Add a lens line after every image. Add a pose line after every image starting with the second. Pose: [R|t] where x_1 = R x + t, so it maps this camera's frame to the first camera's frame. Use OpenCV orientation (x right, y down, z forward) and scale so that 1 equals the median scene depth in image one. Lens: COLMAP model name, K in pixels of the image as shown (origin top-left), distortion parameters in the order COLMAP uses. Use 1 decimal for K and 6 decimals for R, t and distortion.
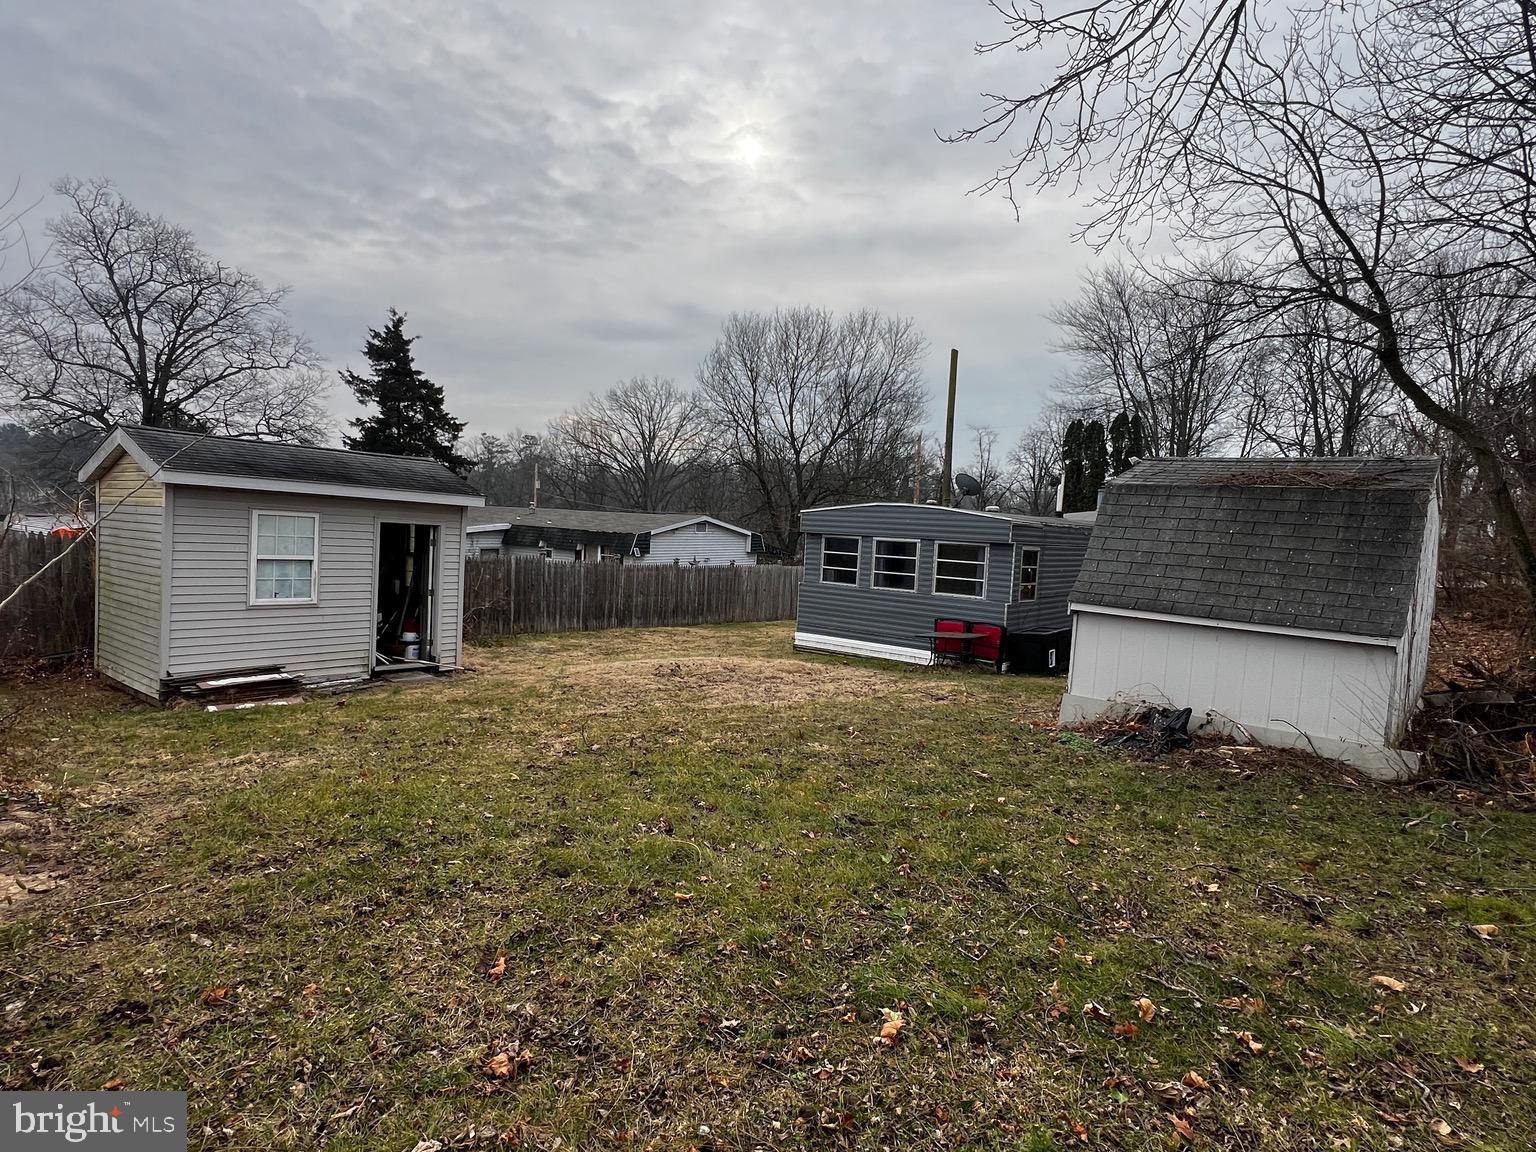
lens RADIAL K [[815.8, 0, 765.1], [0, 815.8, 578.1], [0, 0, 1]] dist [-0.002634, 0.001228]
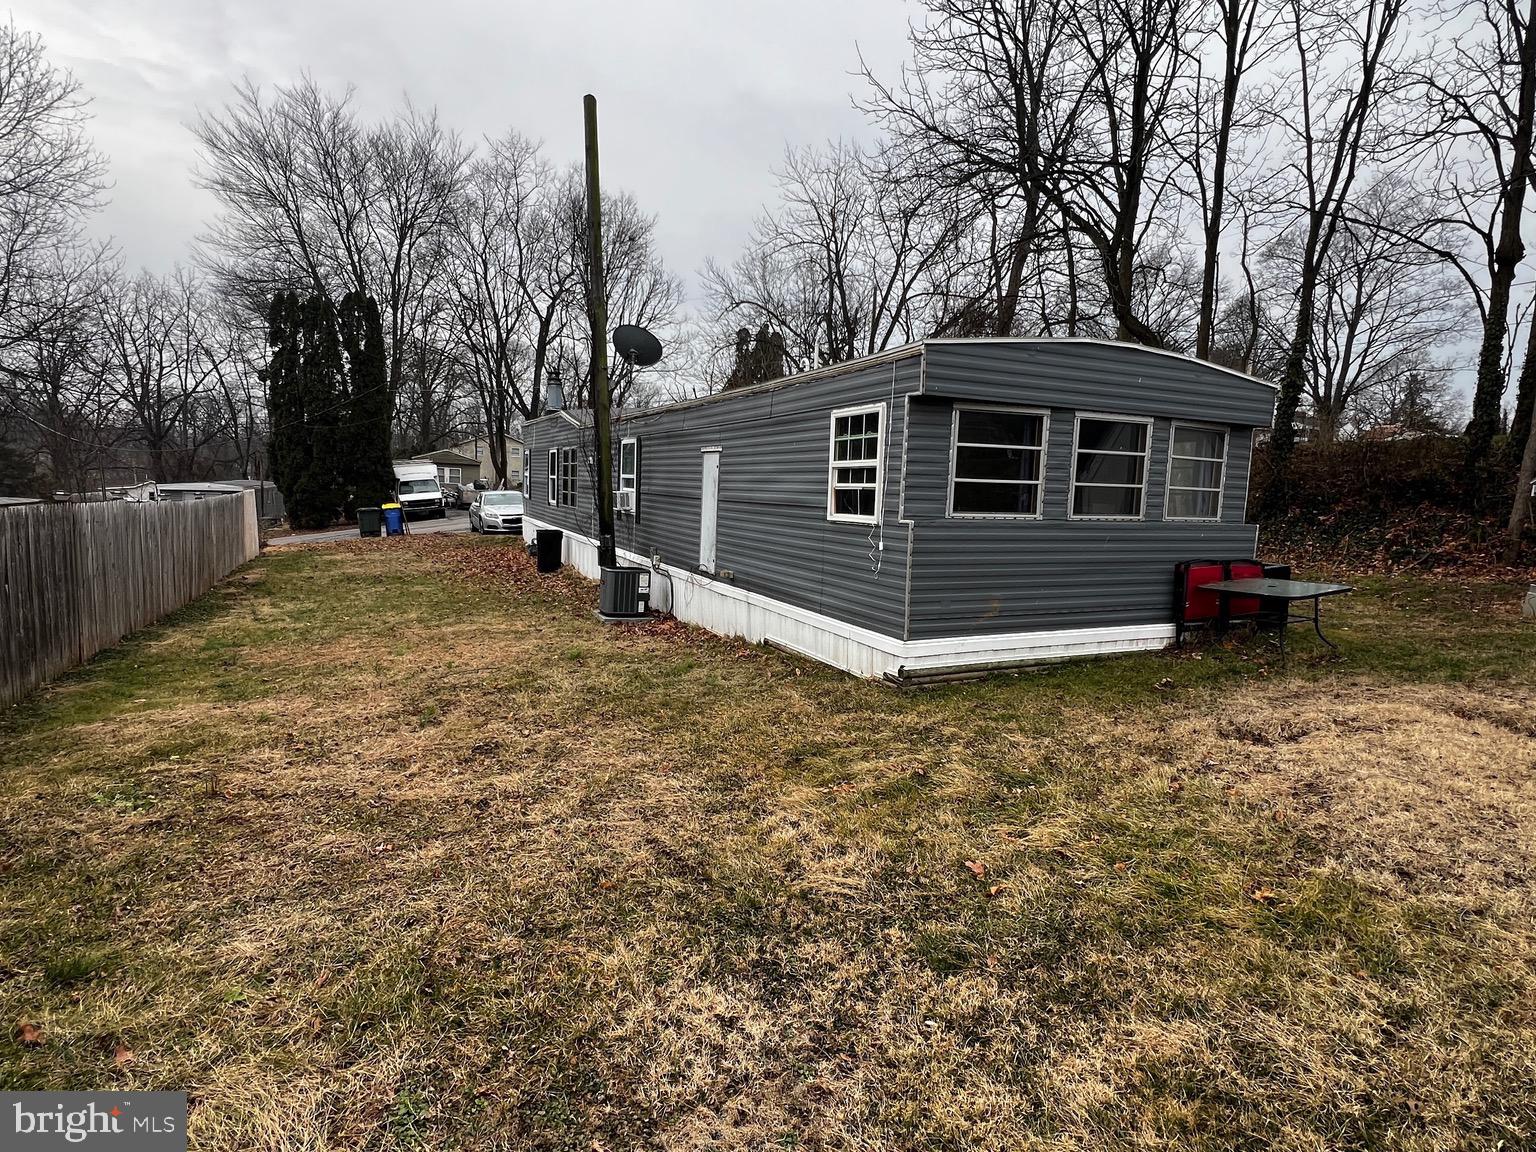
lens RADIAL K [[815.8, 0, 765.4], [0, 815.8, 581.2], [0, 0, 1]] dist [-0.002634, 0.001228]
pose [[0.437477, -0.136951, 0.888740, -0.414797], [0.051352, 0.990526, 0.127359, -0.023675], [-0.897762, -0.010078, 0.440365, 1.027822]]
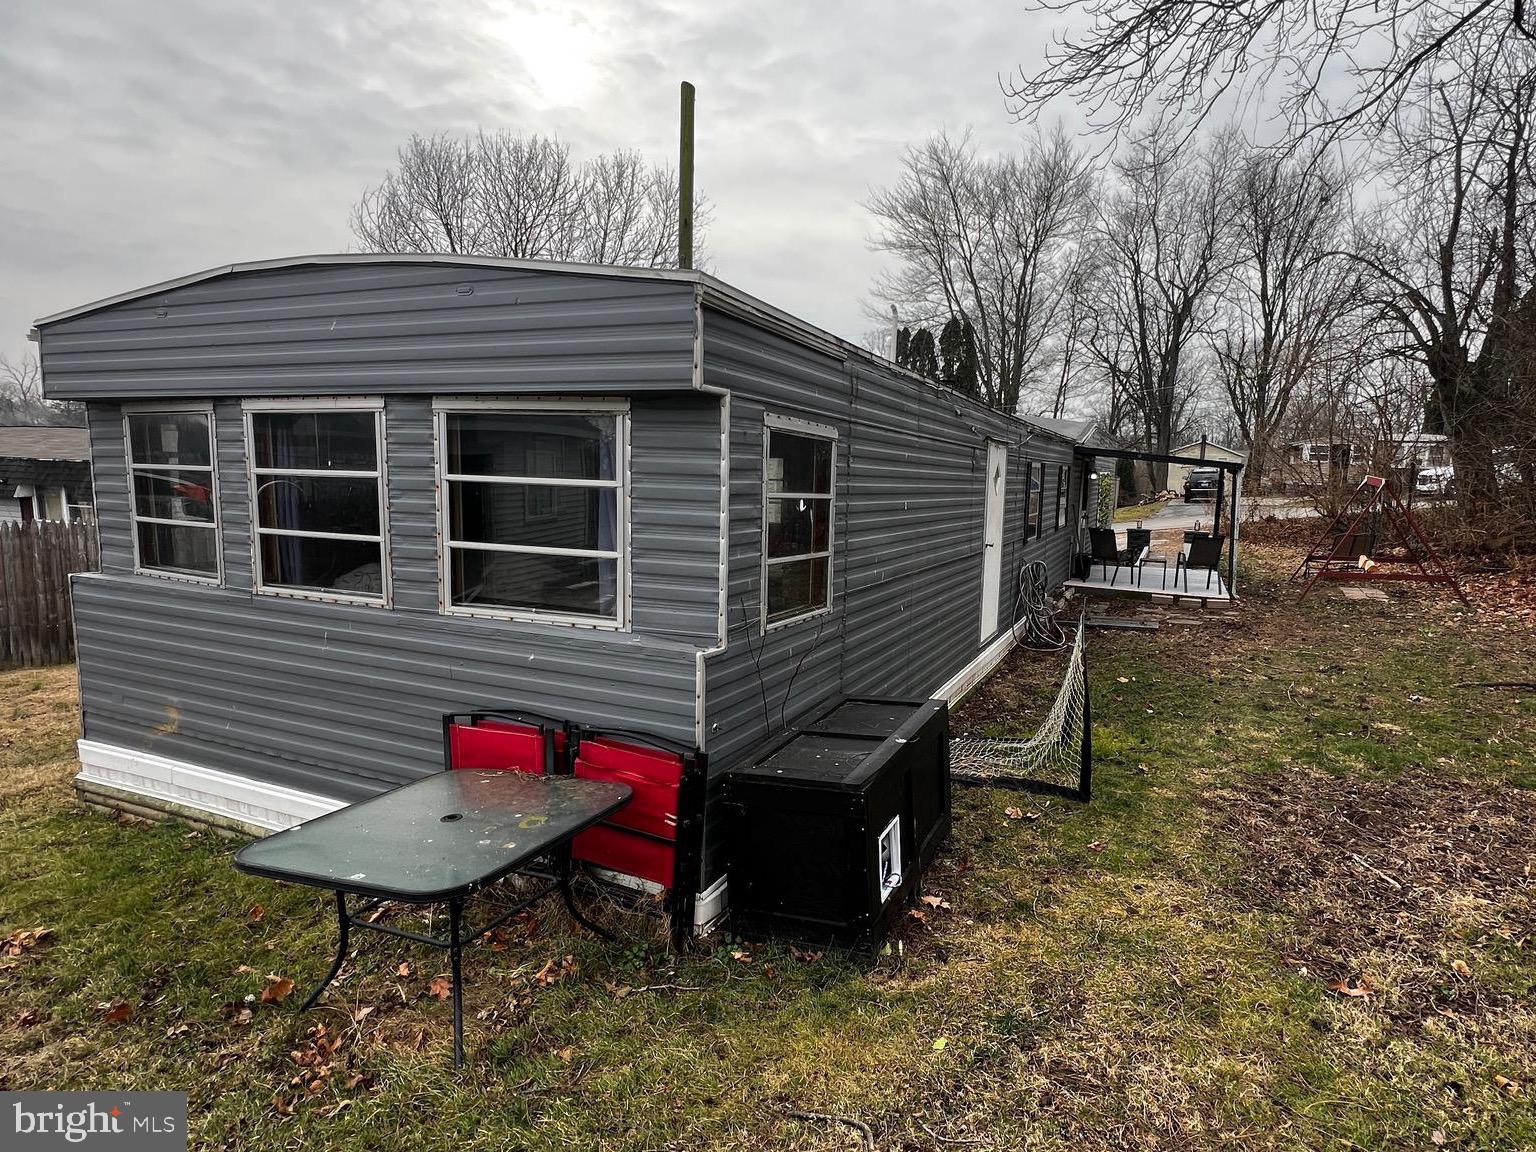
lens RADIAL K [[815.8, 0, 848.7], [0, 815.8, 578.6], [0, 0, 1]] dist [-0.002634, 0.001228]
pose [[0.955147, -0.054917, 0.290995, 0.260574], [0.035154, 0.996733, 0.072718, -0.005262], [-0.294038, -0.059226, 0.953957, 0.739143]]
